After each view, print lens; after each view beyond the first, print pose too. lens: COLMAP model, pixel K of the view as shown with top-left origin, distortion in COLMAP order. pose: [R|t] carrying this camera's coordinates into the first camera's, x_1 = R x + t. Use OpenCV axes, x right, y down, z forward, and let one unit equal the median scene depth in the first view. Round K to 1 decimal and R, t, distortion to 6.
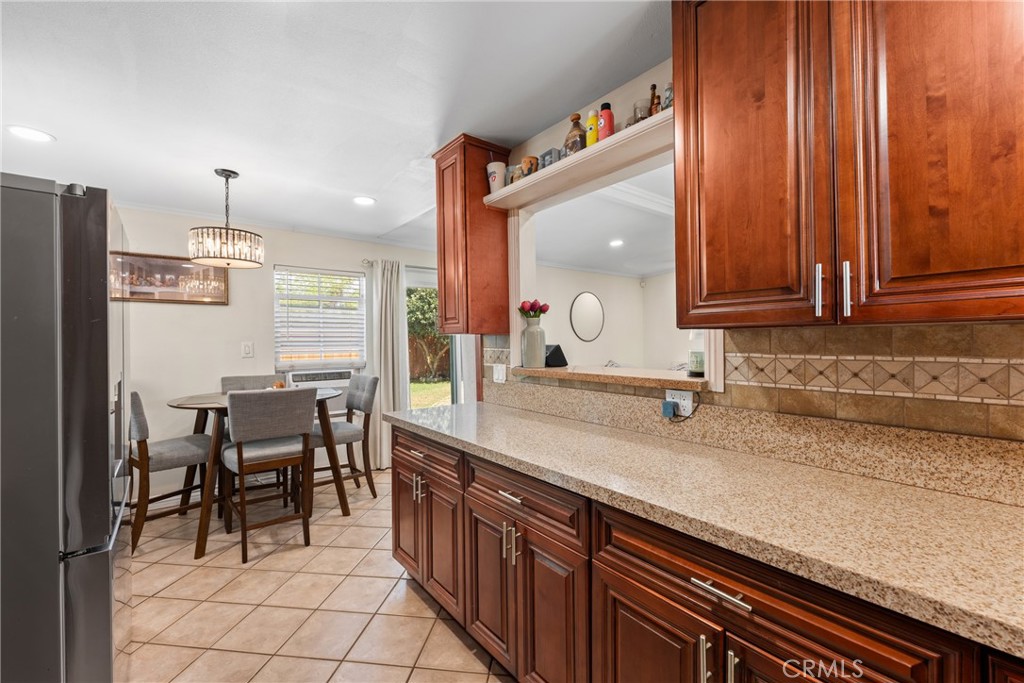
lens RADIAL K [[425.8, 0, 512.0], [0, 425.8, 341.5], [0, 0, 1]] dist [-0.008763, 0.000022]
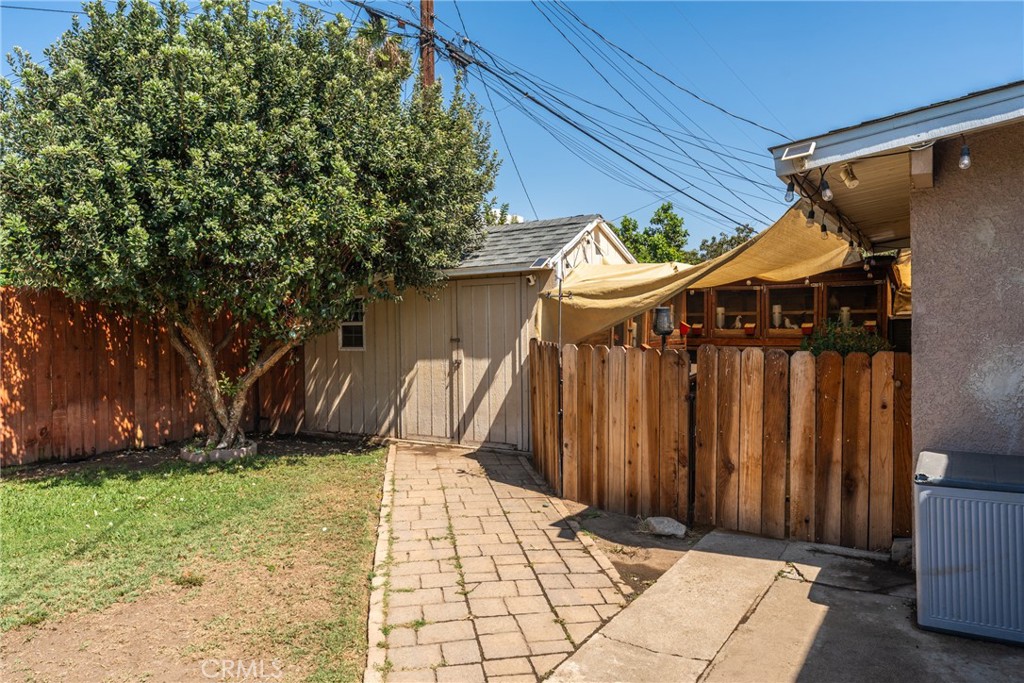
lens RADIAL K [[703.6, 0, 512.0], [0, 703.6, 341.5], [0, 0, 1]] dist [0.001150, -0.001260]
pose [[0.945929, -0.006997, 0.324297, -0.582285], [0.004601, 0.999956, 0.008156, 0.013784], [-0.324340, -0.006223, 0.945920, 1.629874]]
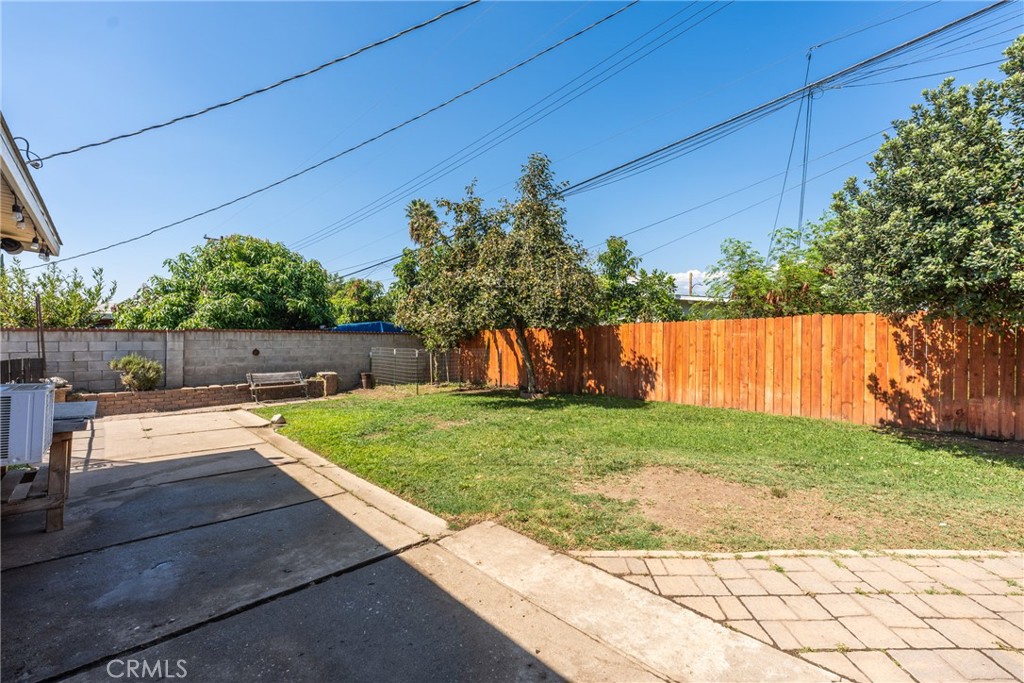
lens RADIAL K [[409.0, 0, 512.0], [0, 409.0, 341.5], [0, 0, 1]] dist [-0.000883, -0.000237]
pose [[0.108037, 0.010765, -0.994089, 0.212960], [-0.004756, 0.999936, 0.010312, -0.010942], [0.994135, 0.003613, 0.108082, 1.980457]]
